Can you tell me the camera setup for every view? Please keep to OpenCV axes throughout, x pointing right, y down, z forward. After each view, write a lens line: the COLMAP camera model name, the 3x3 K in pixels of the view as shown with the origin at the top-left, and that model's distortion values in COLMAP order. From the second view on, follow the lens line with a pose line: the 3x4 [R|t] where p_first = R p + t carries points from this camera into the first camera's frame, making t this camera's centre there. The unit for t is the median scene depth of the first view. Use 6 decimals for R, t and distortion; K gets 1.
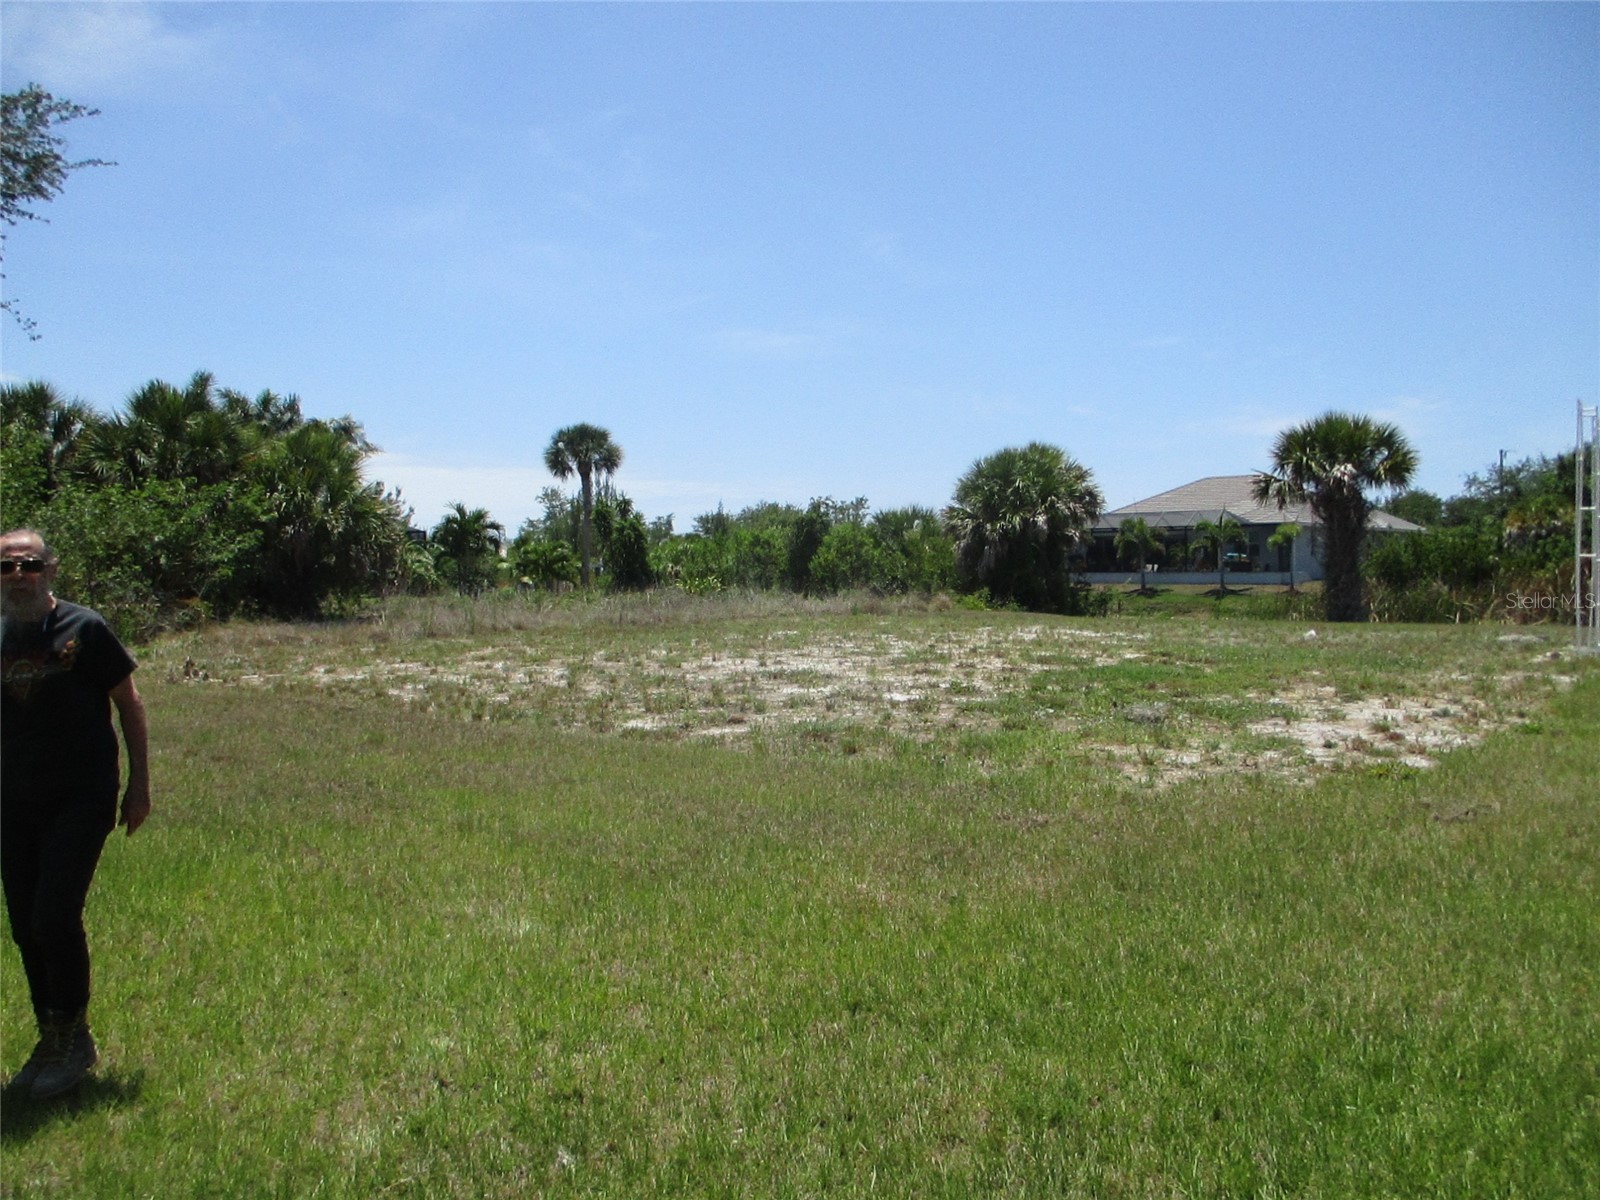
lens RADIAL K [[1327.5, 0, 803.2], [0, 1327.5, 550.4], [0, 0, 1]] dist [-0.005883, -0.001303]
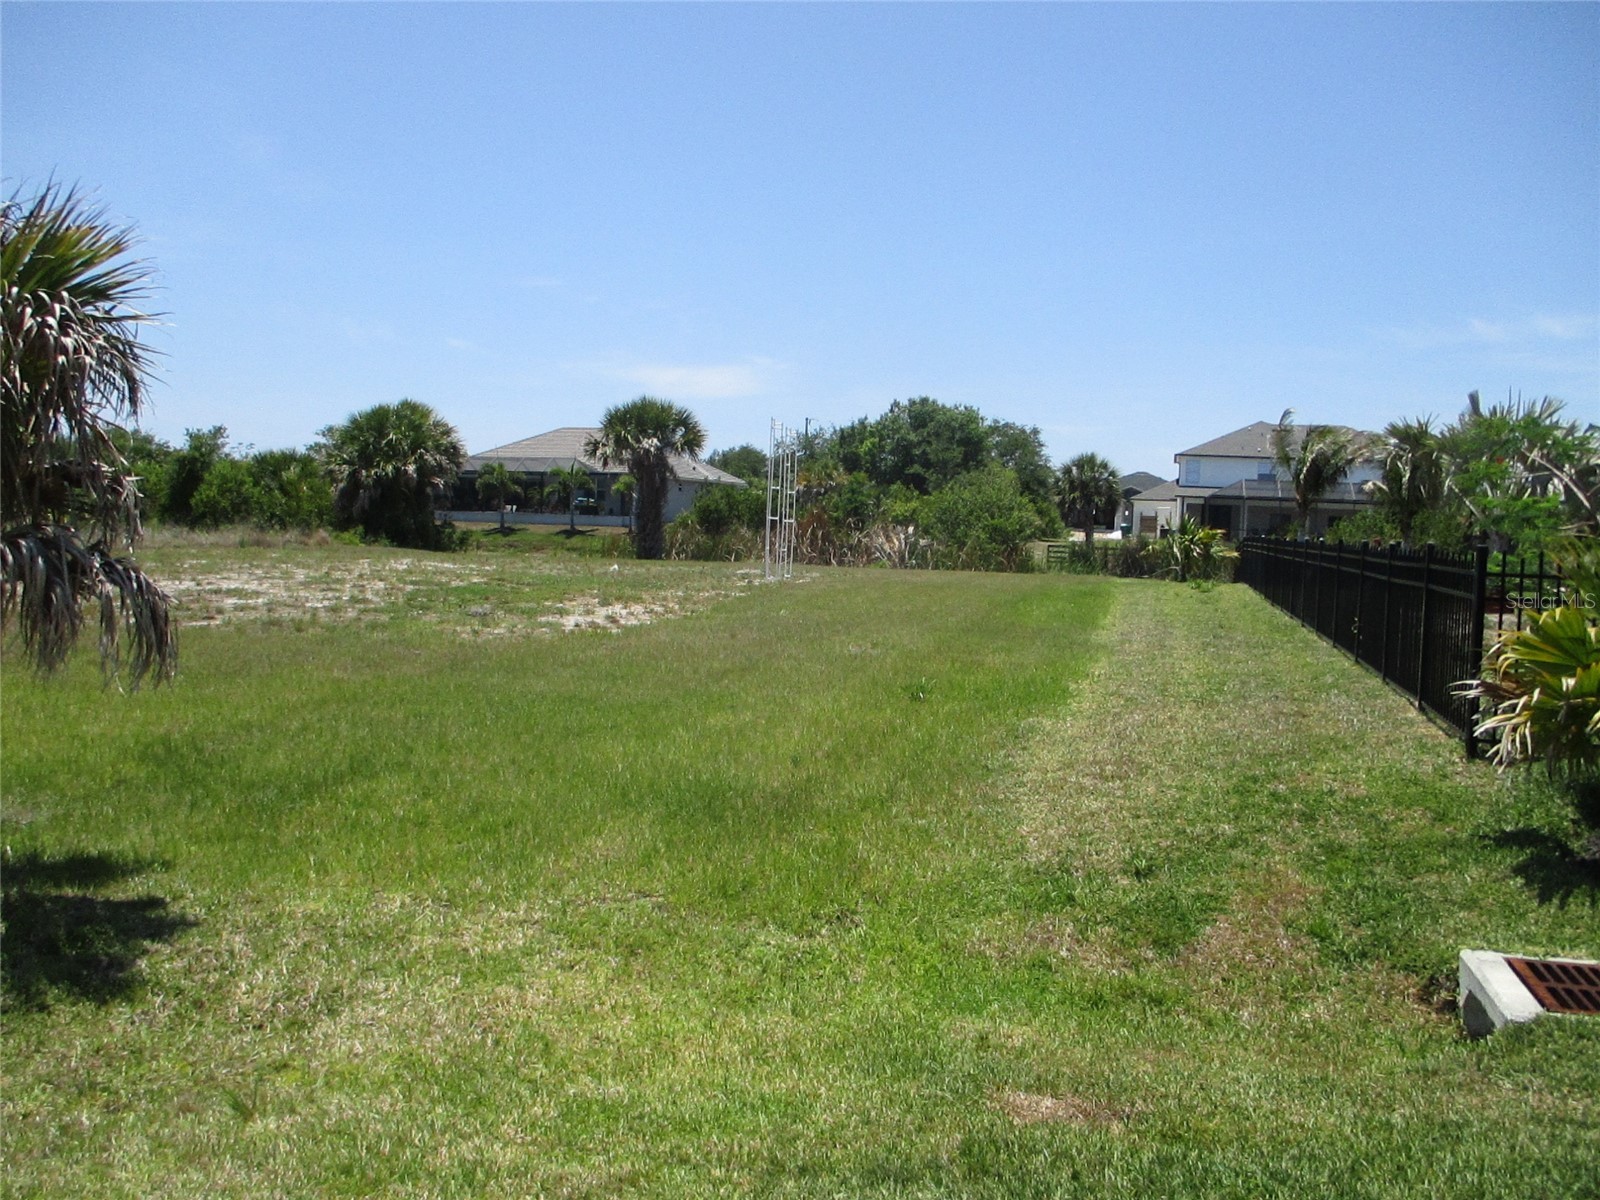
lens RADIAL K [[1327.5, 0, 803.2], [0, 1327.5, 550.4], [0, 0, 1]] dist [-0.005883, -0.001303]
pose [[0.891470, 0.016333, 0.452786, -0.041089], [-0.038248, 0.998496, 0.039286, -0.010560], [-0.451463, -0.052341, 0.890753, -0.202725]]
